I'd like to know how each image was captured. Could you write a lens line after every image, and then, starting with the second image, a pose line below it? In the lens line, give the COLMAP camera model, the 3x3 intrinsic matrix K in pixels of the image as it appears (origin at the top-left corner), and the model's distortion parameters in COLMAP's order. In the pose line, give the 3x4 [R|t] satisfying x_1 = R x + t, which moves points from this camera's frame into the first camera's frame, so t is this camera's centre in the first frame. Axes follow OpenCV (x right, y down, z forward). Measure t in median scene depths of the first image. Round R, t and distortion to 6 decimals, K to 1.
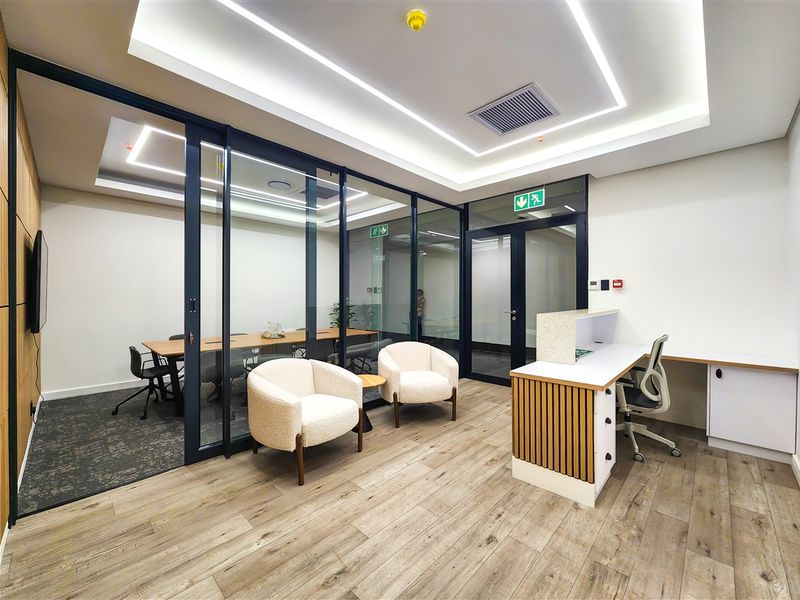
lens RADIAL K [[327.6, 0, 400.8], [0, 327.6, 297.2], [0, 0, 1]] dist [-0.004071, -0.000529]
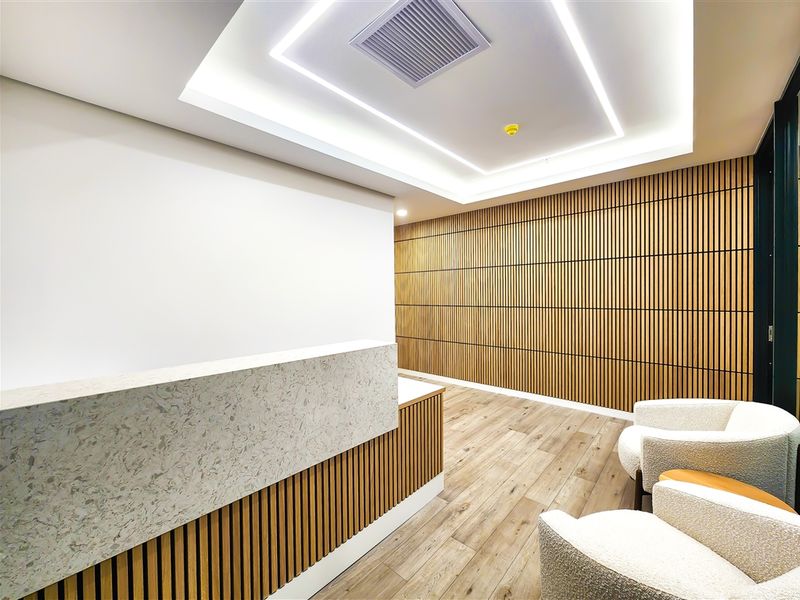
lens RADIAL K [[327.6, 0, 400.8], [0, 327.6, 297.2], [0, 0, 1]] dist [-0.004071, -0.000529]
pose [[-0.999227, 0.013146, -0.037036, 0.558048], [0.012615, 0.999815, 0.014531, -0.080035], [0.037220, 0.014053, -0.999208, 2.220377]]
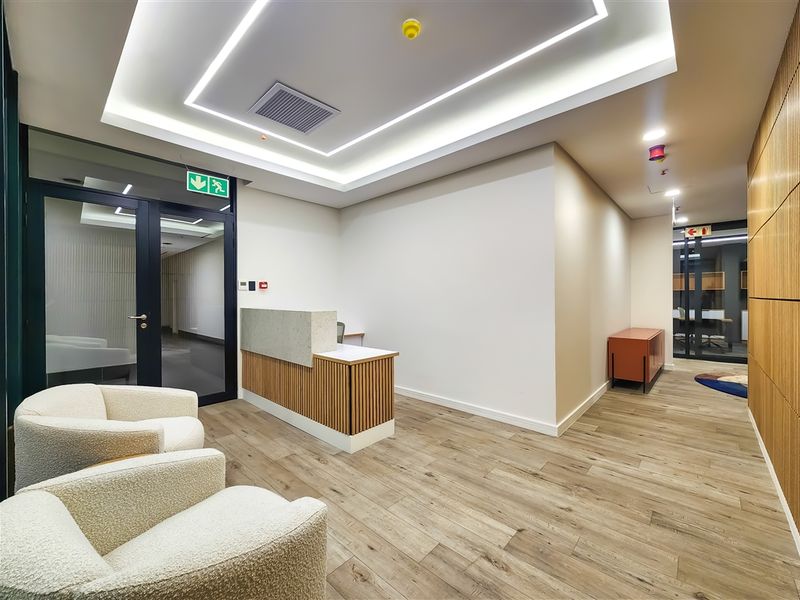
lens RADIAL K [[327.6, 0, 400.8], [0, 327.6, 297.2], [0, 0, 1]] dist [-0.004071, -0.000529]
pose [[-0.024147, 0.002563, 0.999705, -0.877387], [0.005229, 0.999983, -0.002437, 0.010830], [-0.999695, 0.005168, -0.024160, 0.938720]]
